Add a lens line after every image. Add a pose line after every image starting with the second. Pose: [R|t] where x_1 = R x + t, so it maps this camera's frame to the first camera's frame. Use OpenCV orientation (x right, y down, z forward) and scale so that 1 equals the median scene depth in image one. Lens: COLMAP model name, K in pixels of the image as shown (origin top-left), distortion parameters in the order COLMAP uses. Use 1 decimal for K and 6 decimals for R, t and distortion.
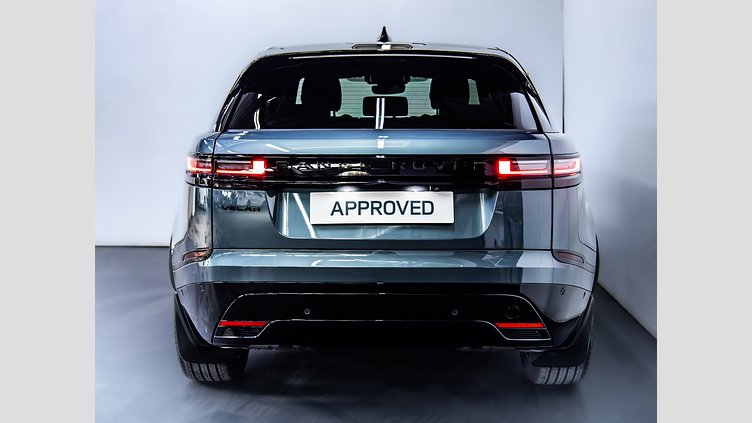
lens RADIAL K [[1666.1, 0, 376.1], [0, 1666.1, 213.4], [0, 0, 1]] dist [-0.131245, 0.000000]
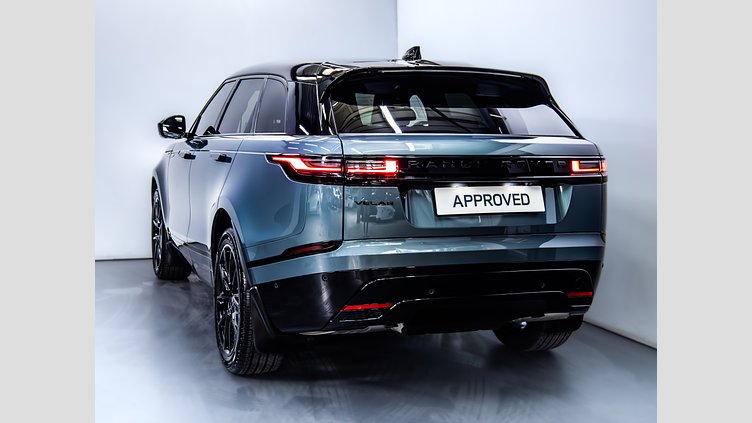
lens RADIAL K [[1666.1, 0, 375.1], [0, 1666.1, 209.5], [0, 0, 1]] dist [-0.131245, 0.000000]
pose [[0.756423, -0.019502, 0.653791, -0.833823], [0.025068, 0.999685, 0.000817, 0.000362], [-0.653602, 0.015772, 0.756674, 0.151947]]
